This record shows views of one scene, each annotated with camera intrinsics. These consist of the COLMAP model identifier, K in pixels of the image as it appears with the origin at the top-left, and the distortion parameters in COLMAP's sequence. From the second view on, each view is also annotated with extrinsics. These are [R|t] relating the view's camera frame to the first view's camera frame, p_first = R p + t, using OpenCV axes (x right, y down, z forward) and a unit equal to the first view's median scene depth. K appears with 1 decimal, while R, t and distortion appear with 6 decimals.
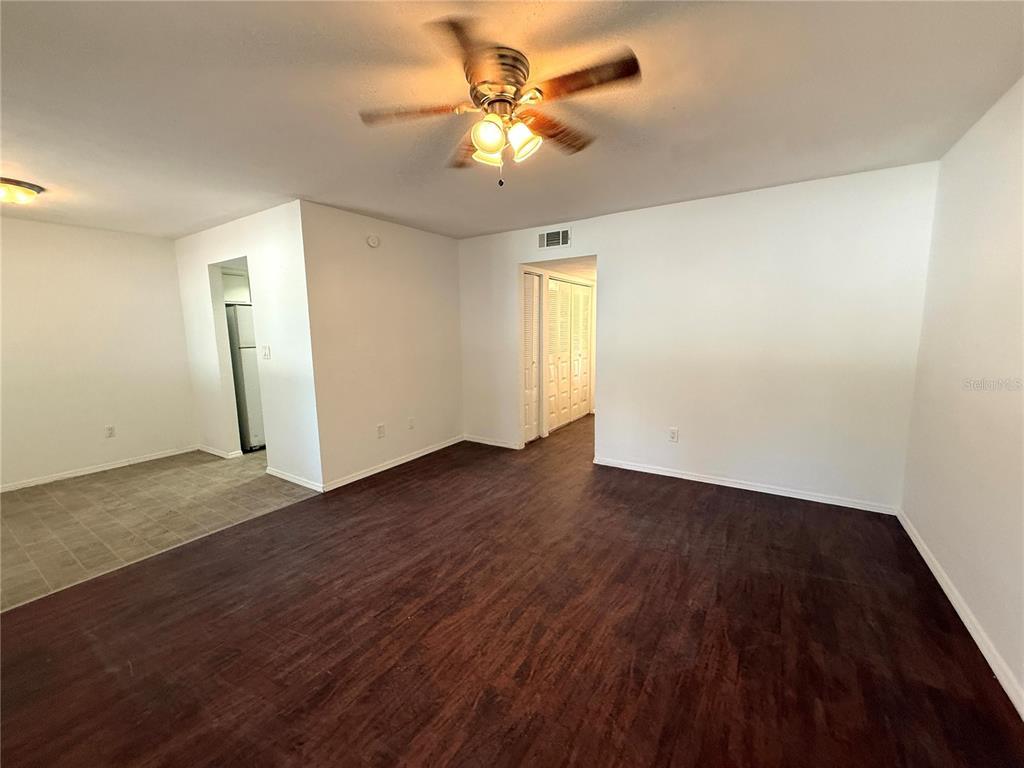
lens RADIAL K [[408.9, 0, 512.4], [0, 408.9, 384.7], [0, 0, 1]] dist [0.000004, -0.000261]
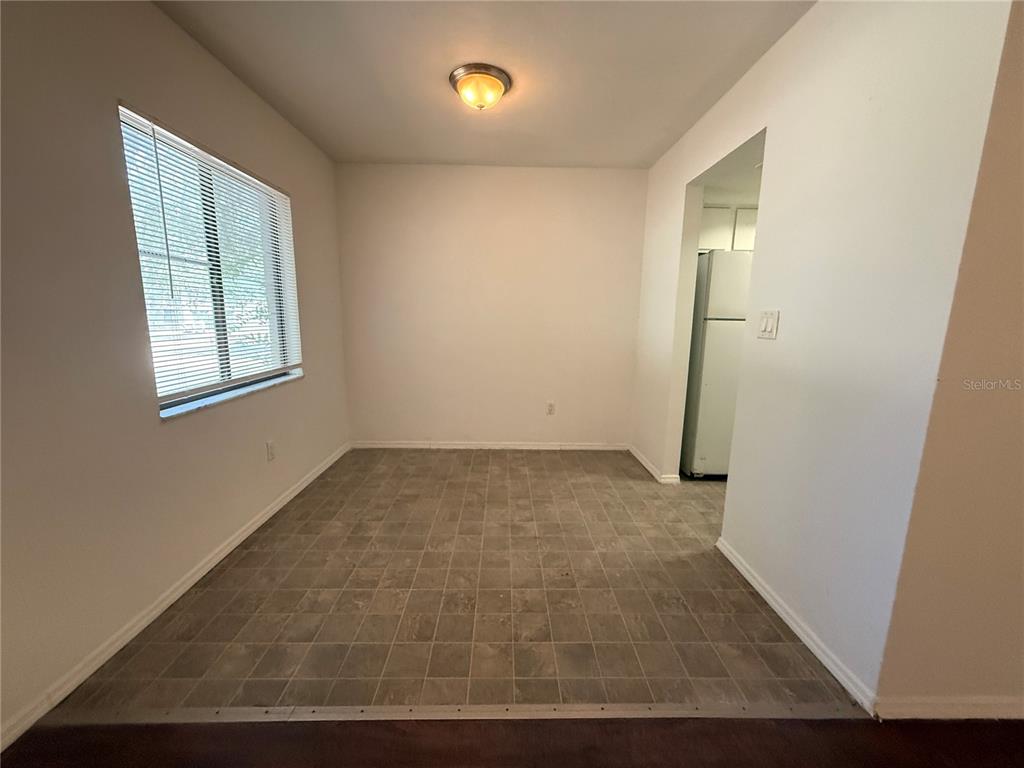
lens RADIAL K [[408.9, 0, 508.7], [0, 408.9, 385.0], [0, 0, 1]] dist [0.000004, -0.000261]
pose [[0.554712, 0.168314, -0.814841, -0.381691], [-0.136848, 0.984445, 0.110186, -0.021603], [0.820711, 0.050388, 0.569117, 0.494837]]
